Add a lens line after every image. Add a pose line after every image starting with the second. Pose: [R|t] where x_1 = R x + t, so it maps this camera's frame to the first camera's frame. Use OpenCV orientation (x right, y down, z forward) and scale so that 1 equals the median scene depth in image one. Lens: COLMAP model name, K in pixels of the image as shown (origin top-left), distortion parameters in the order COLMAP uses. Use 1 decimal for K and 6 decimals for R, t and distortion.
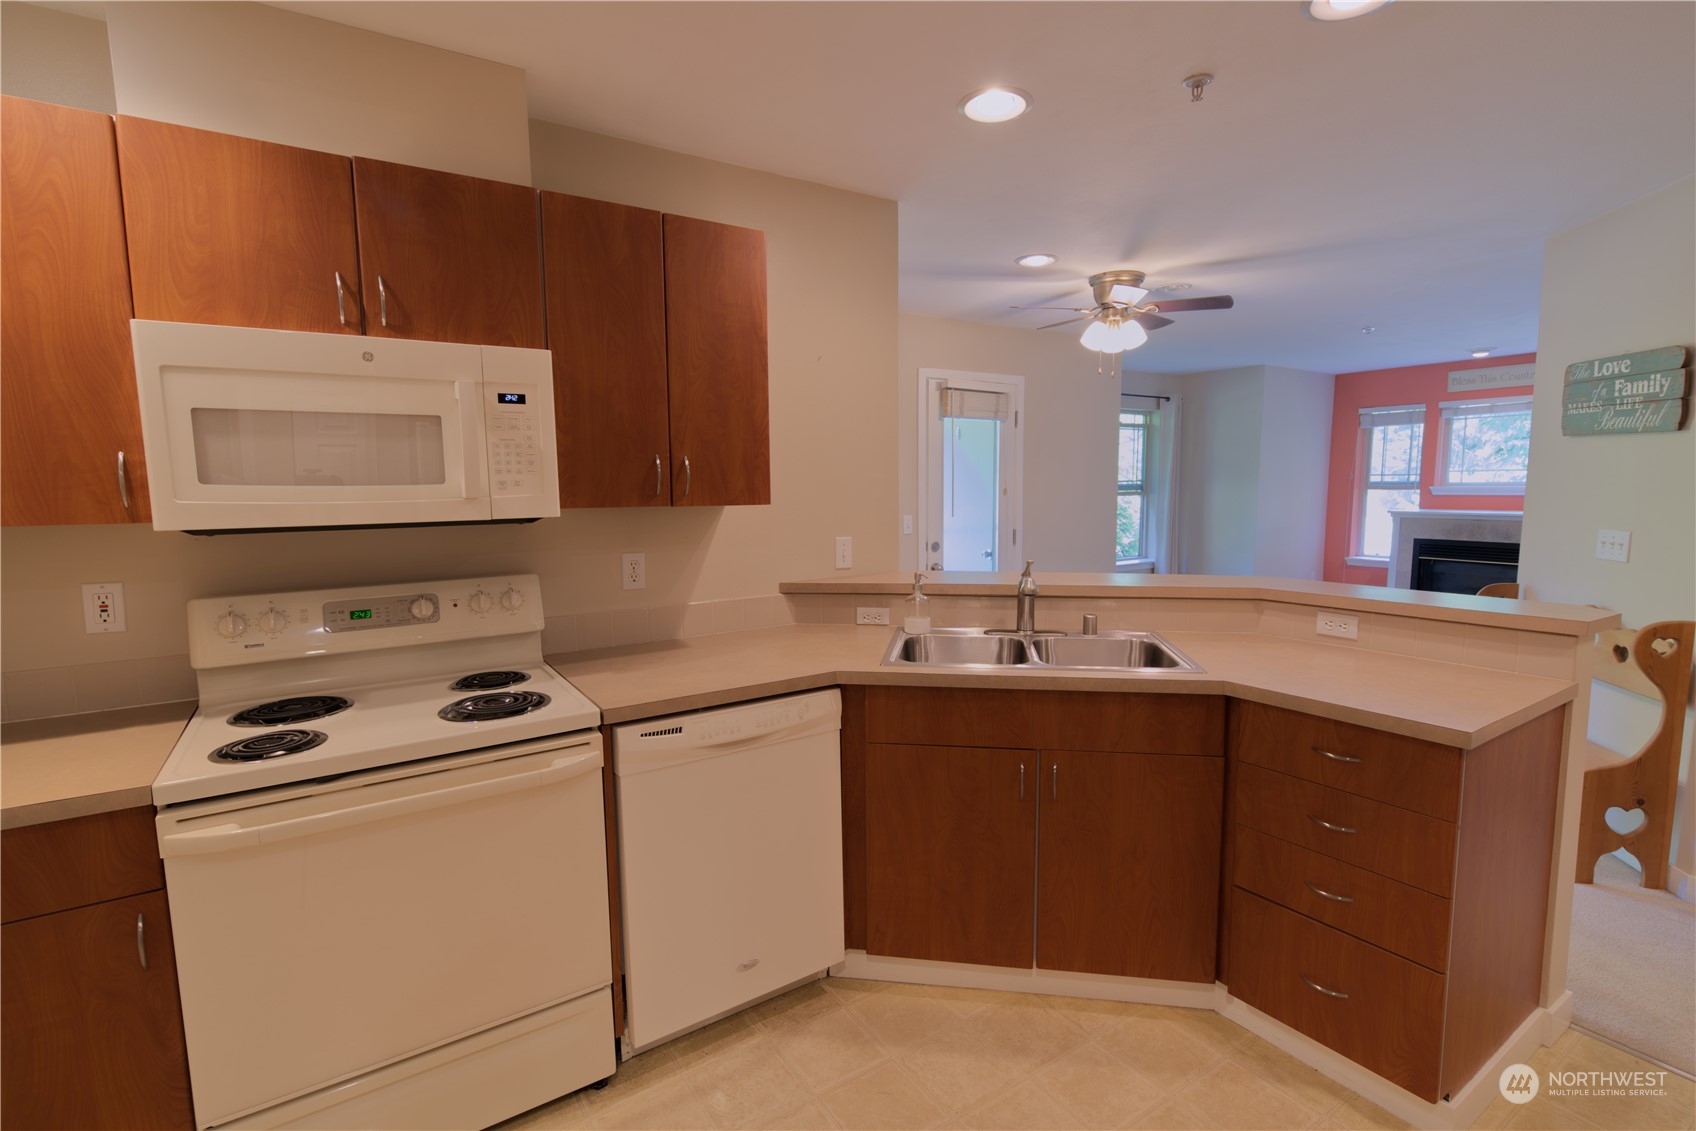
lens RADIAL K [[786.5, 0, 848.9], [0, 786.5, 571.0], [0, 0, 1]] dist [-0.000283, -0.000636]
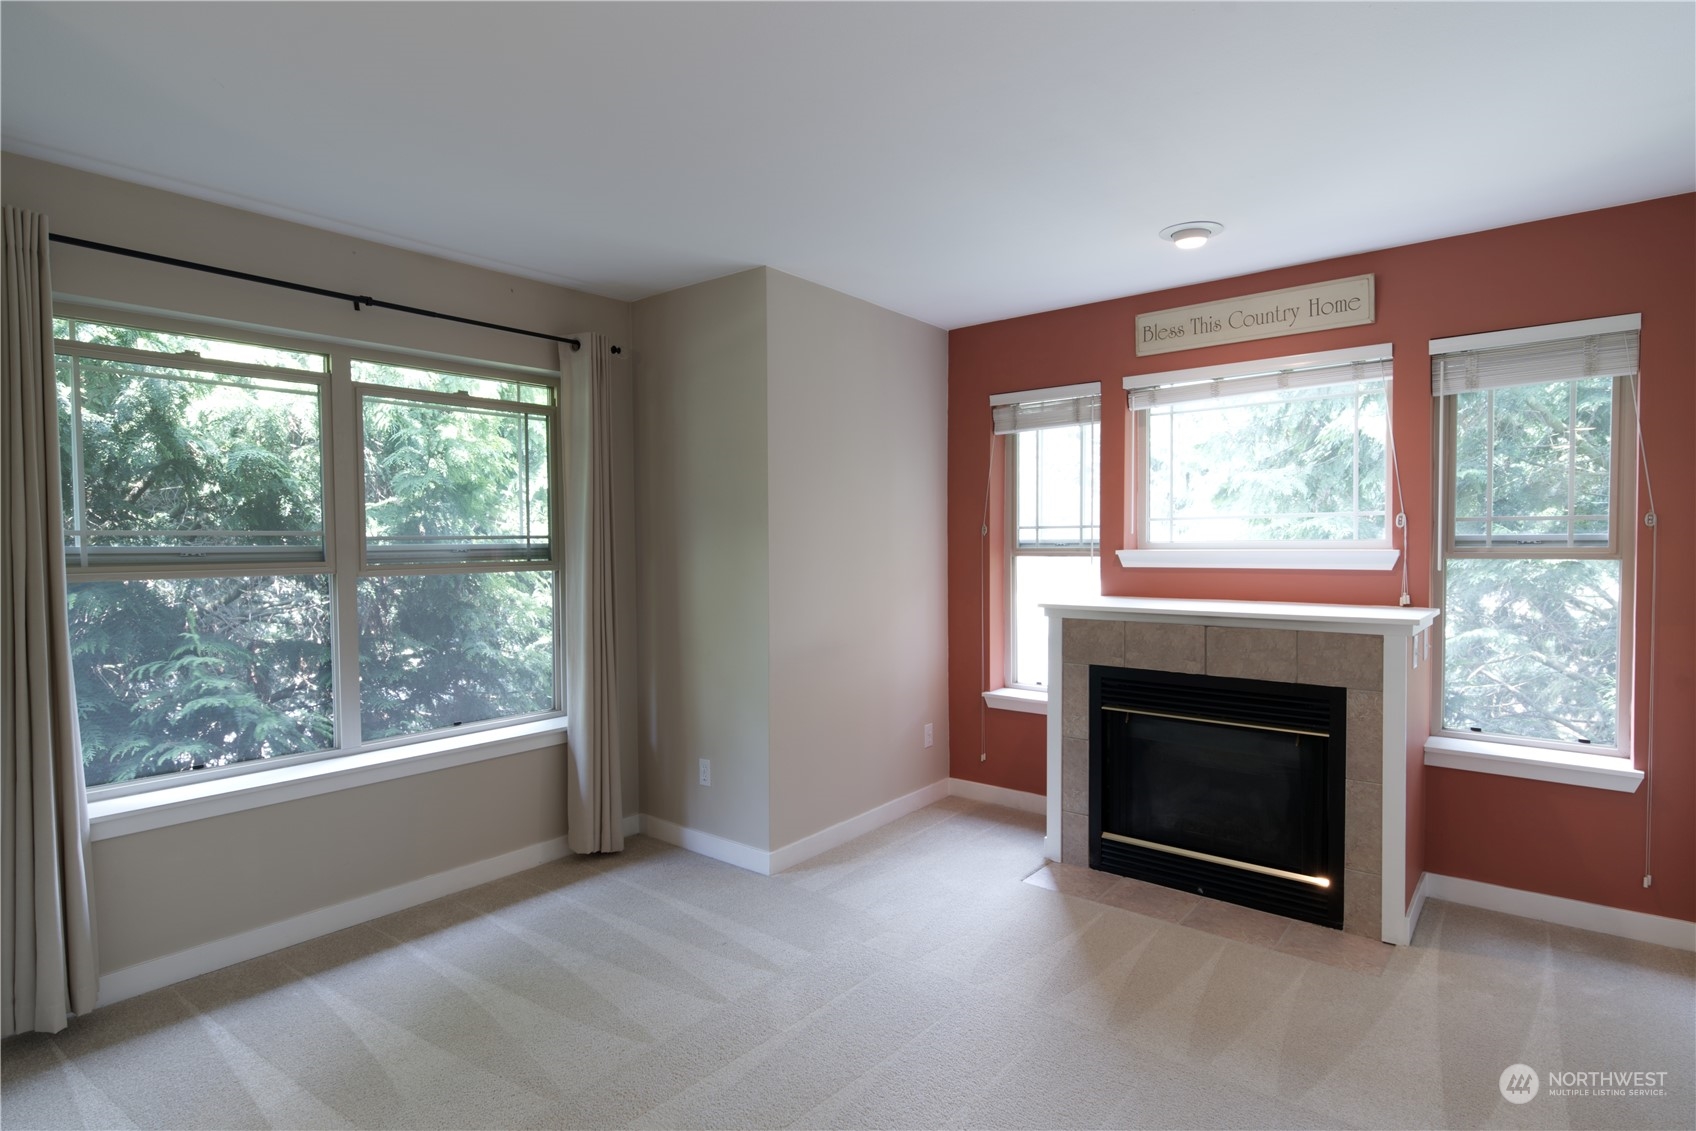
lens RADIAL K [[879.7, 0, 852.8], [0, 879.7, 571.5], [0, 0, 1]] dist [0.003914, -0.001459]
pose [[0.952268, -0.006925, 0.305183, 0.636137], [0.031759, 0.996565, -0.076487, -0.088408], [-0.303605, 0.082529, 0.949217, 0.814891]]
